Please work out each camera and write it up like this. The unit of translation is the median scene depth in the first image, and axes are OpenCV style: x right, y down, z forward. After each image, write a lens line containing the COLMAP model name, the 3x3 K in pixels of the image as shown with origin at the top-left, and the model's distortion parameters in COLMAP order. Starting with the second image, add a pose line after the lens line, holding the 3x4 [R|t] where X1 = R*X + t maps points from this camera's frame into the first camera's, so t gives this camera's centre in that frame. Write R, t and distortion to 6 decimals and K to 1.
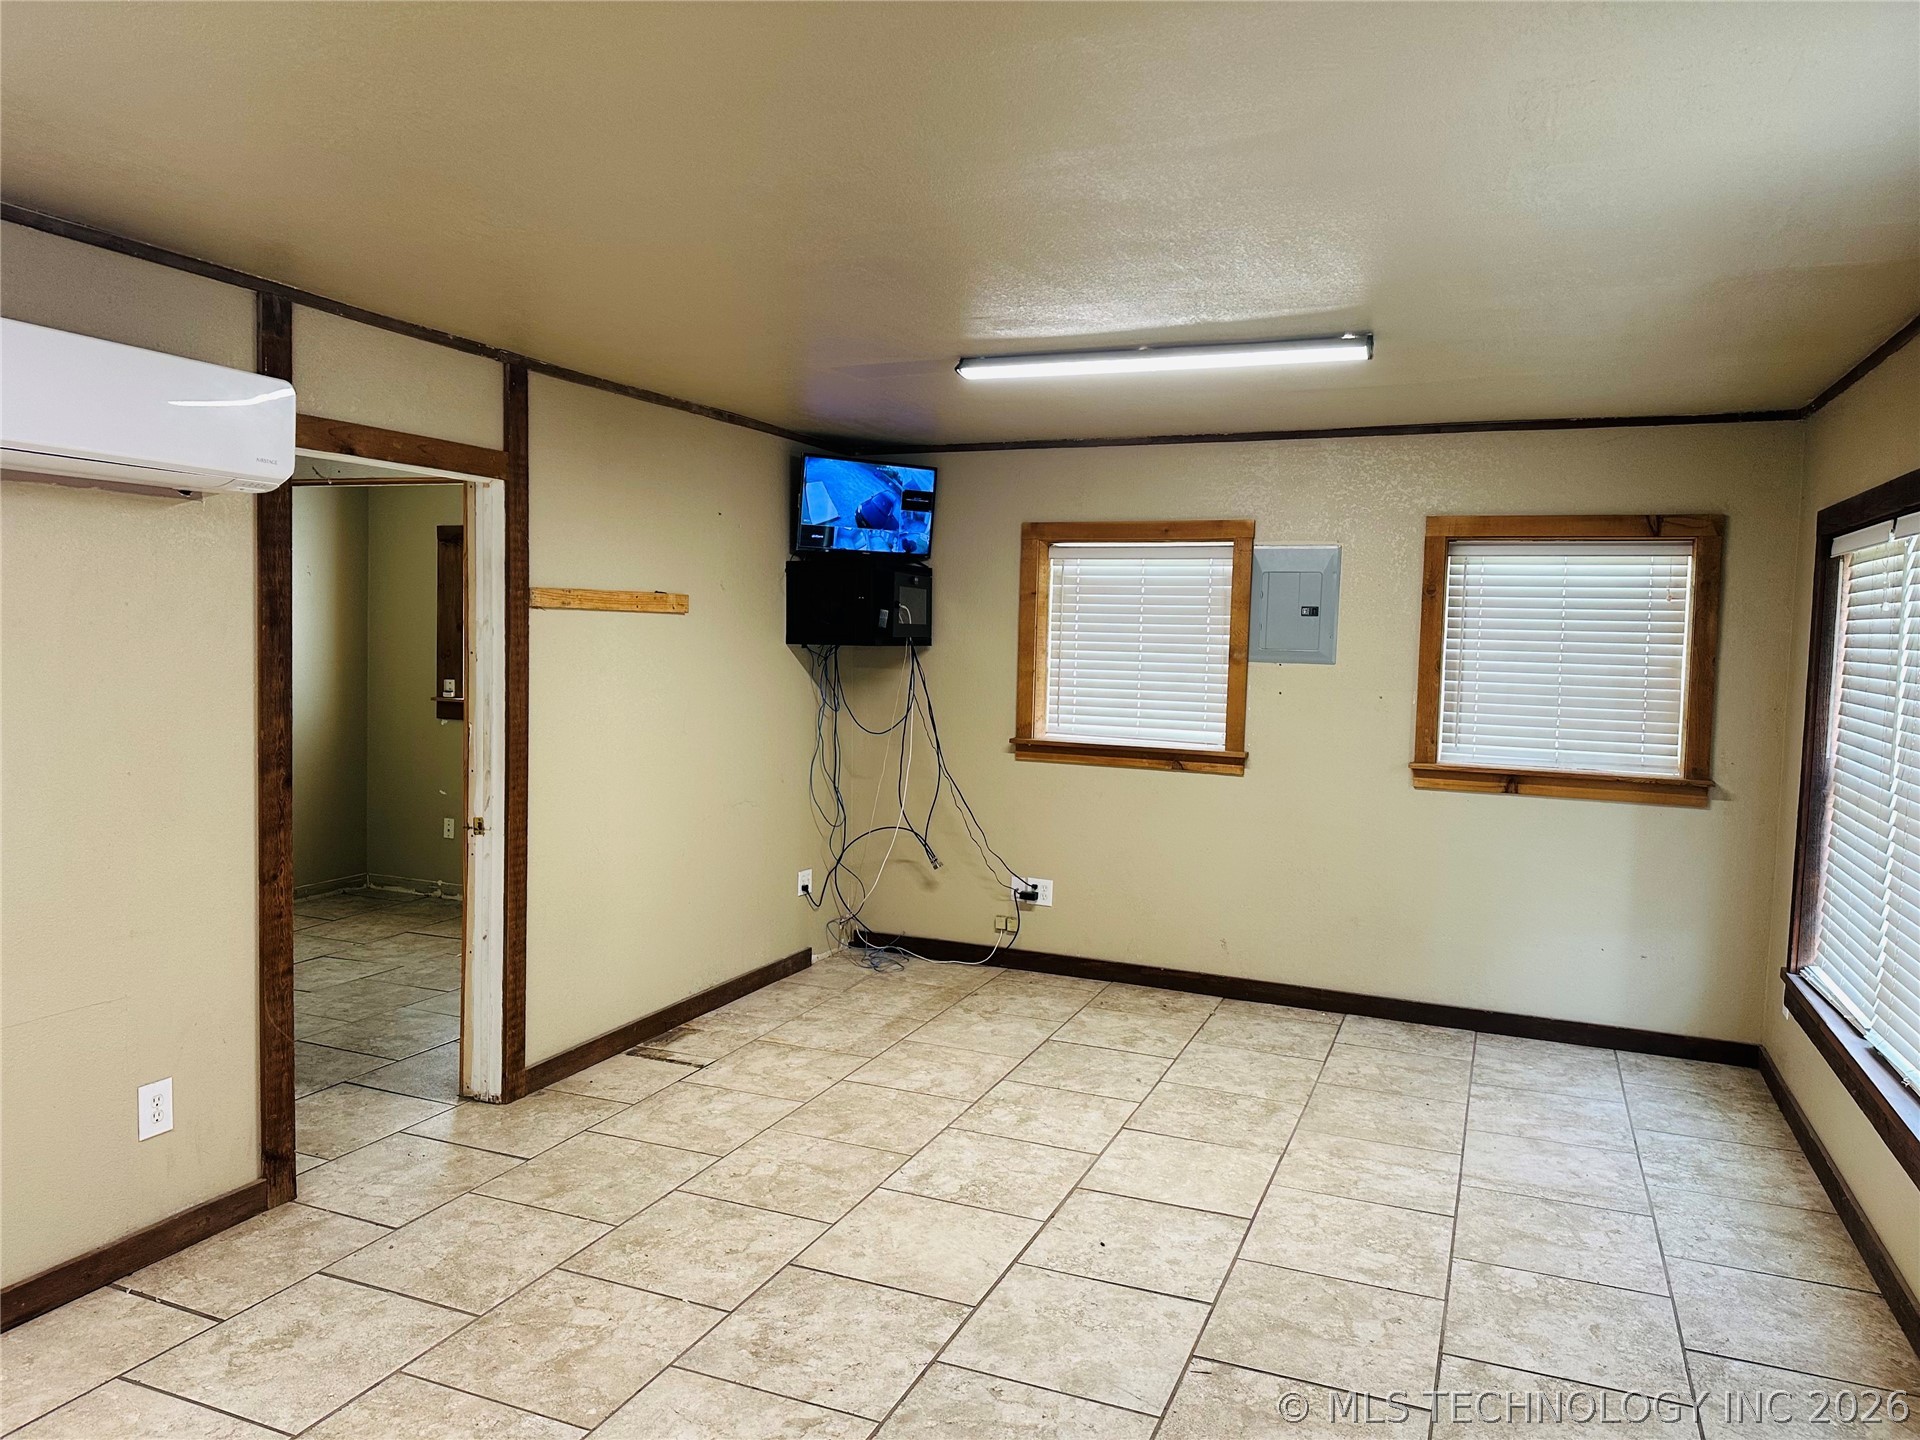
lens RADIAL K [[1349.3, 0, 950.1], [0, 1349.3, 724.2], [0, 0, 1]] dist [0.010647, -0.029178]
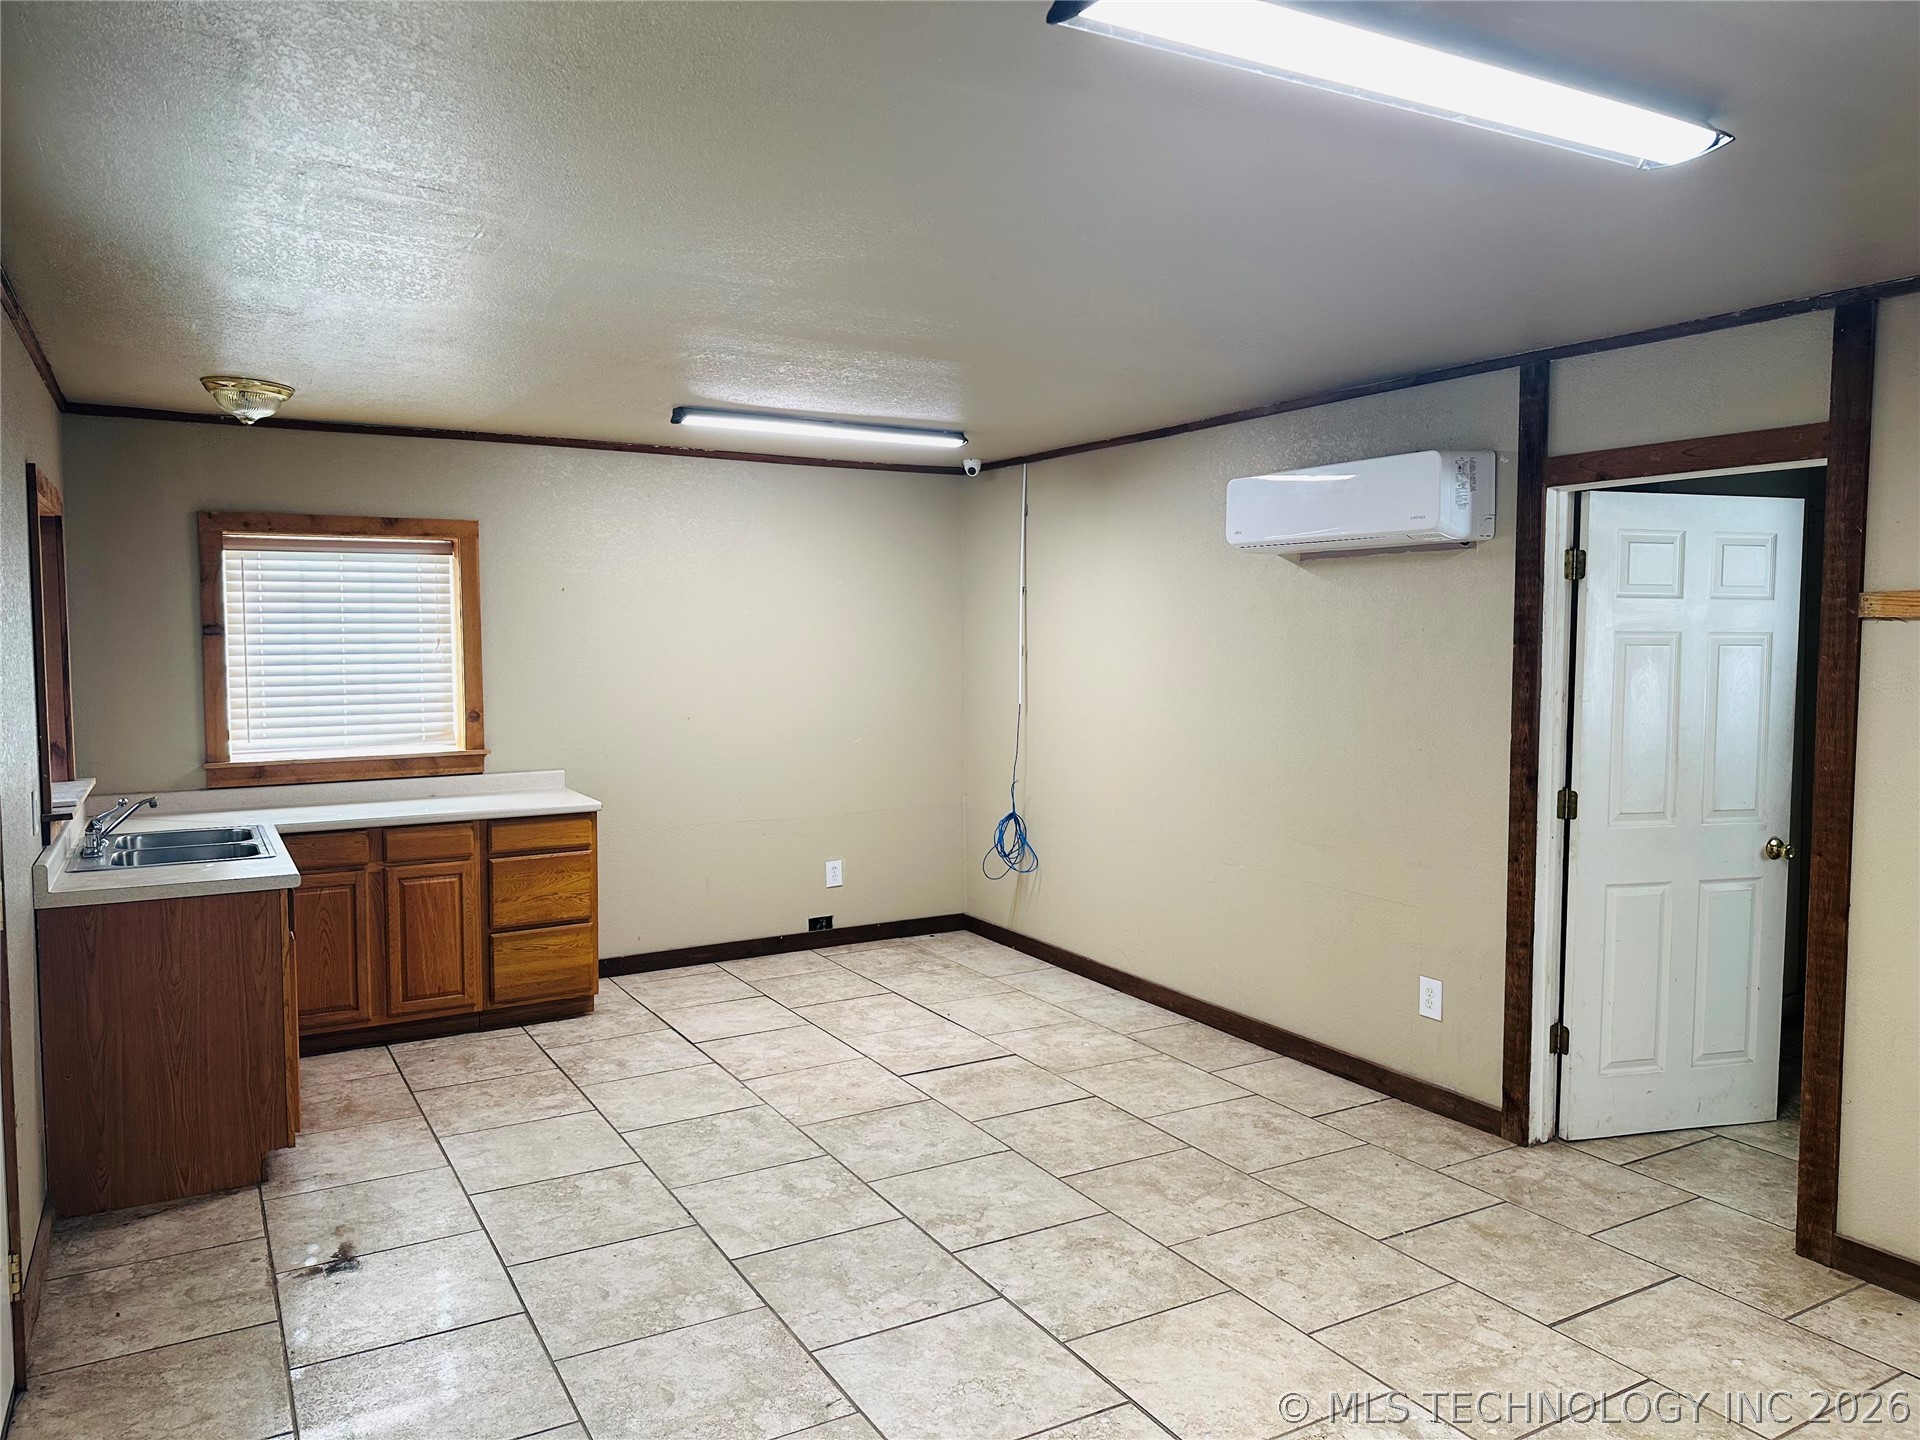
lens RADIAL K [[1349.3, 0, 954.3], [0, 1349.3, 720.5], [0, 0, 1]] dist [0.010647, -0.029178]
pose [[-0.614722, 0.028241, -0.788238, 0.659856], [-0.068893, 0.993617, 0.089327, -0.070903], [0.785729, 0.109216, -0.608853, 1.204674]]
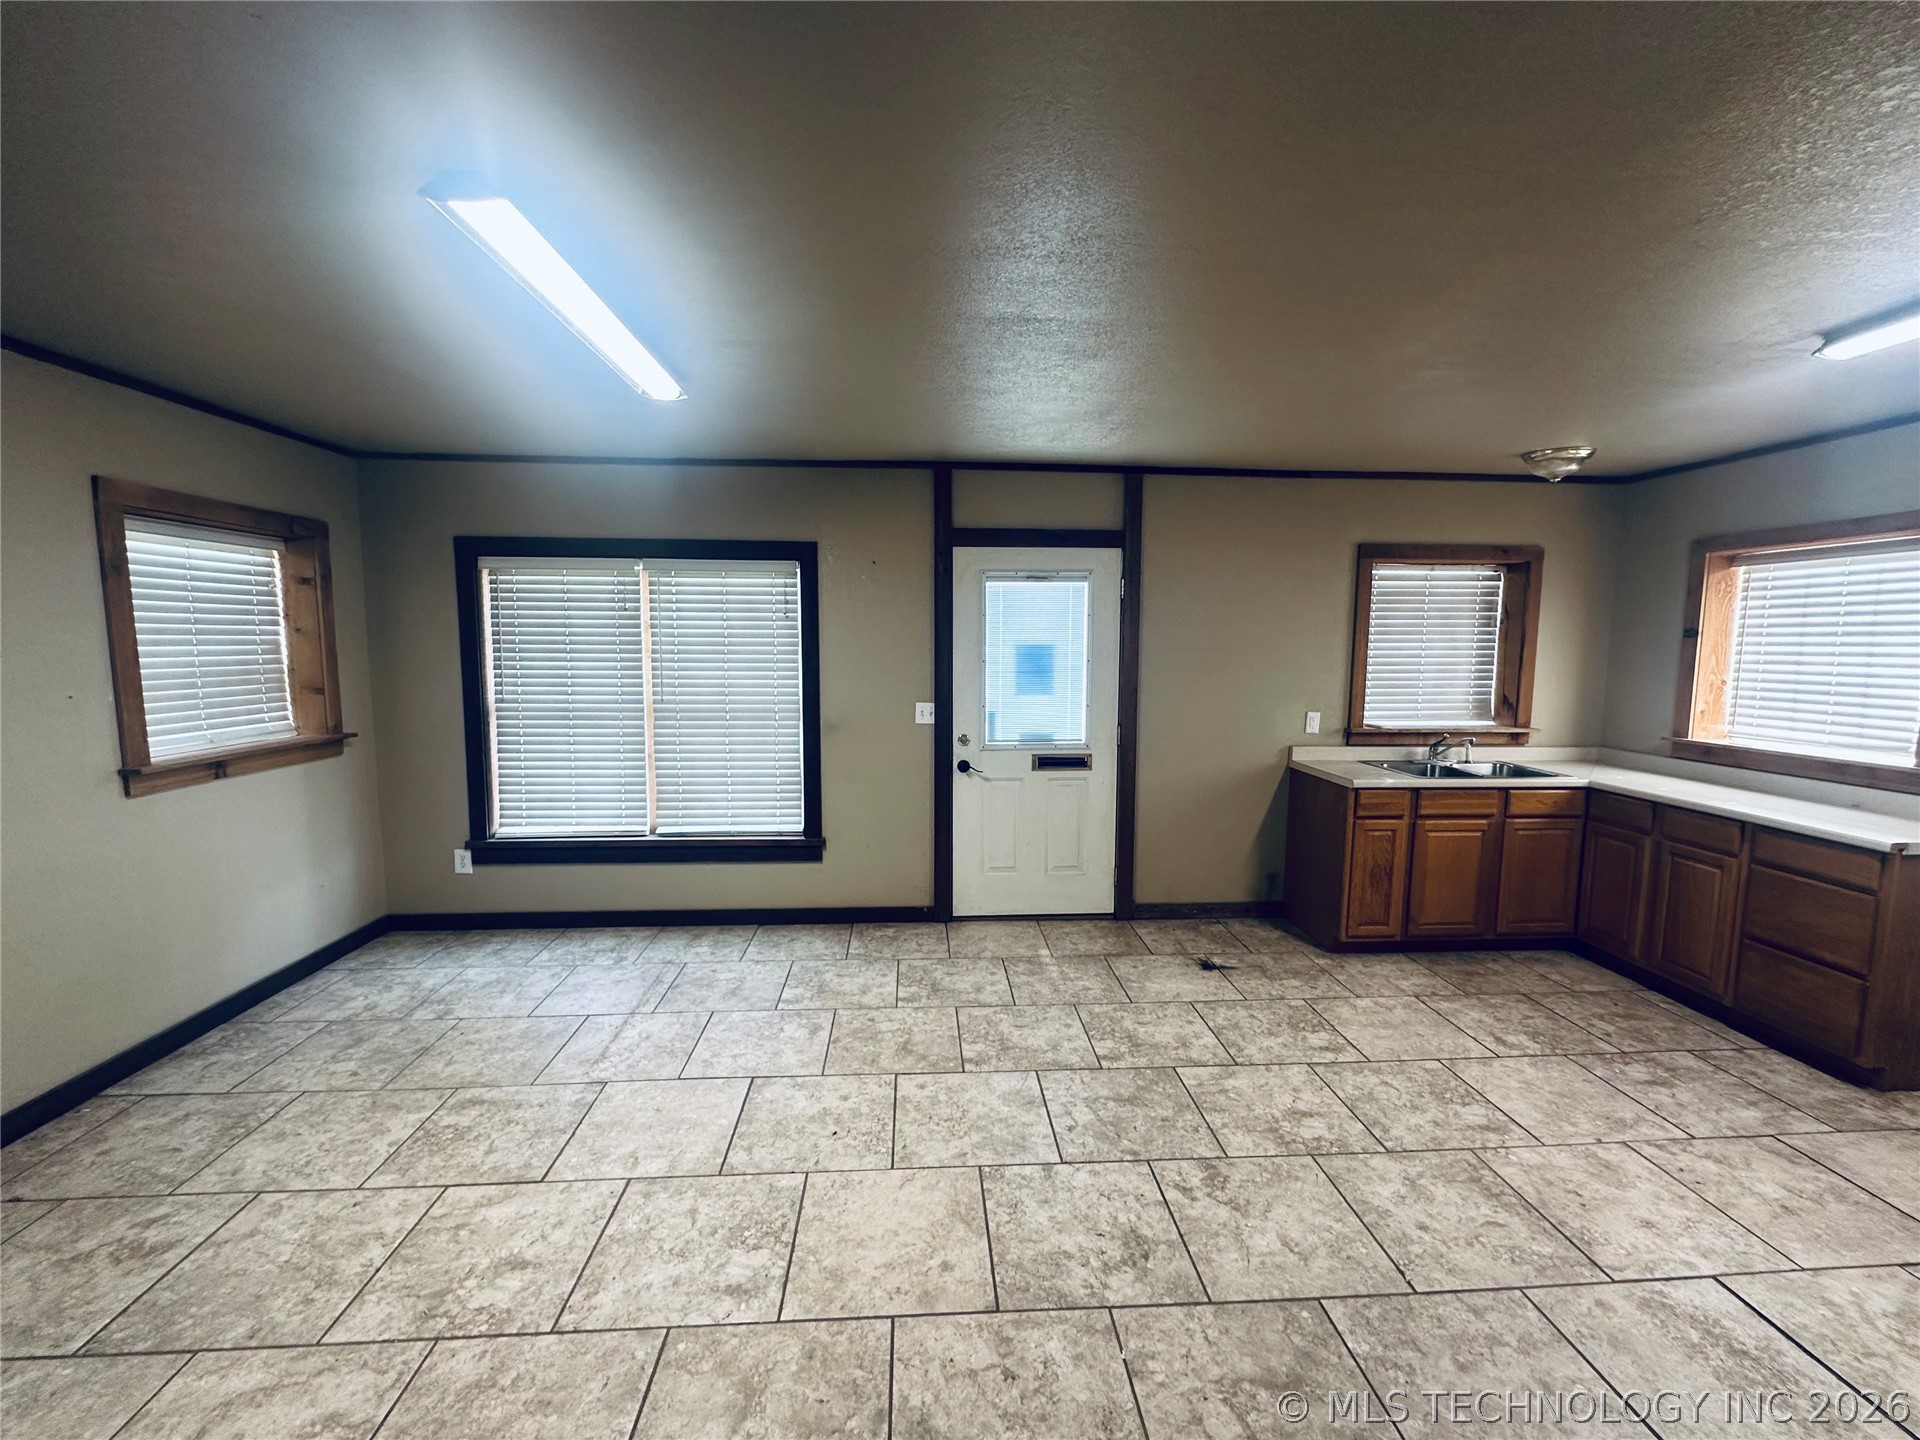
lens RADIAL K [[777.1, 0, 961.6], [0, 777.1, 717.7], [0, 0, 1]] dist [0.002410, 0.000820]
pose [[-0.442723, -0.123310, 0.888139, -0.467742], [0.045861, 0.986088, 0.159771, -0.084299], [-0.895485, 0.111465, -0.430909, 1.049069]]
